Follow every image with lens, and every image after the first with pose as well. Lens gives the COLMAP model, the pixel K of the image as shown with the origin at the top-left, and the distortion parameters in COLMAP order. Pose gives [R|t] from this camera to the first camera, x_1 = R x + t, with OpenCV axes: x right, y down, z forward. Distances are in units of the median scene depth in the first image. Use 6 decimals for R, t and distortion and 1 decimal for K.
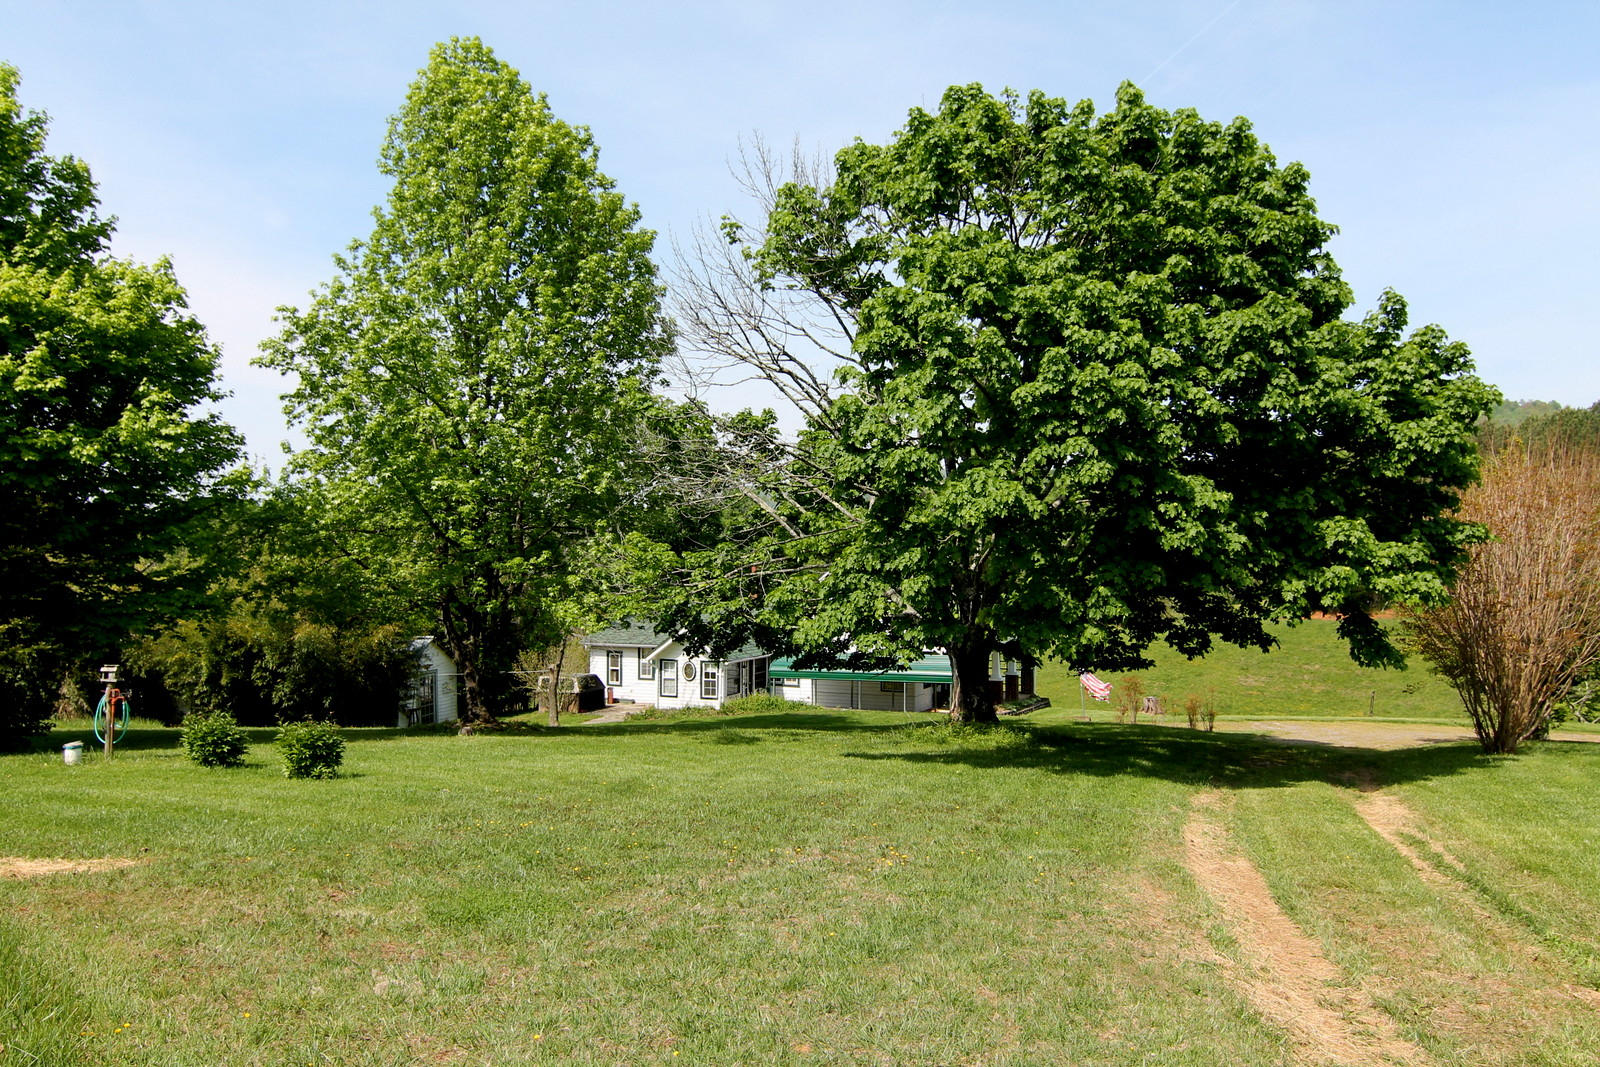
lens RADIAL K [[1125.0, 0, 799.4], [0, 1125.0, 525.1], [0, 0, 1]] dist [-0.002985, -0.002828]
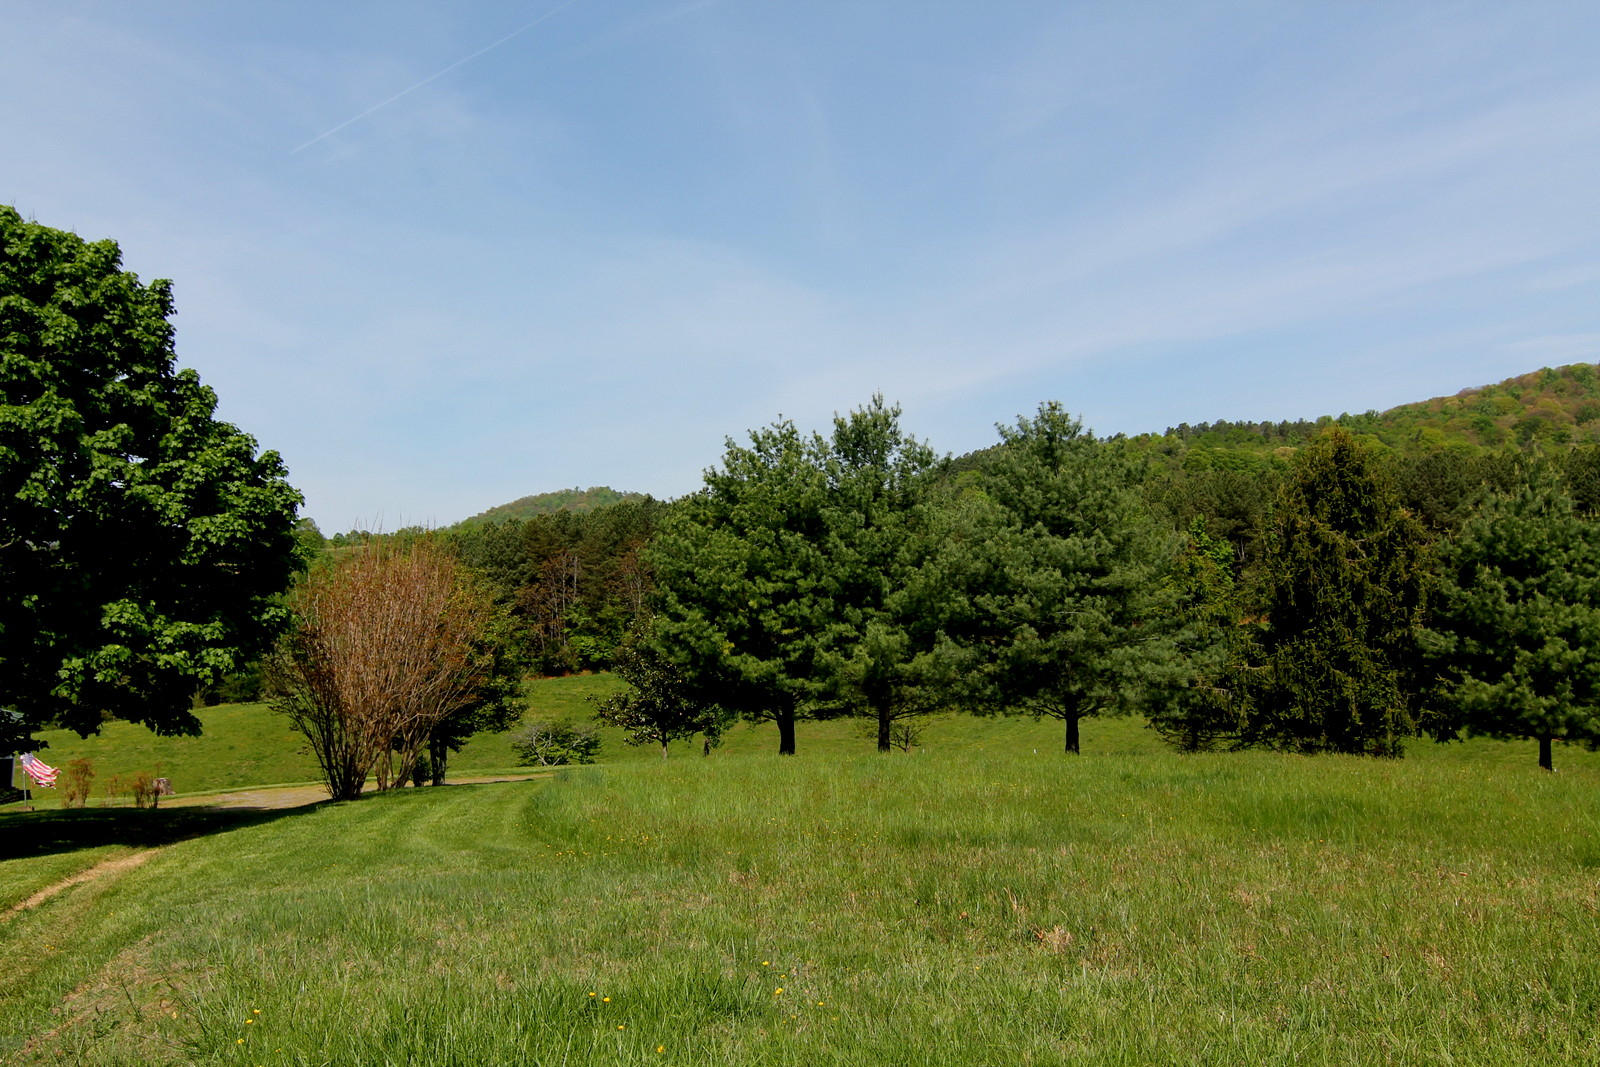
lens RADIAL K [[1142.7, 0, 795.3], [0, 1142.7, 529.4], [0, 0, 1]] dist [0.004598, -0.021884]
pose [[0.767507, 0.043481, 0.639564, 0.228836], [-0.005672, 0.998119, -0.061050, -0.010187], [-0.641015, 0.043229, 0.766310, -0.247685]]
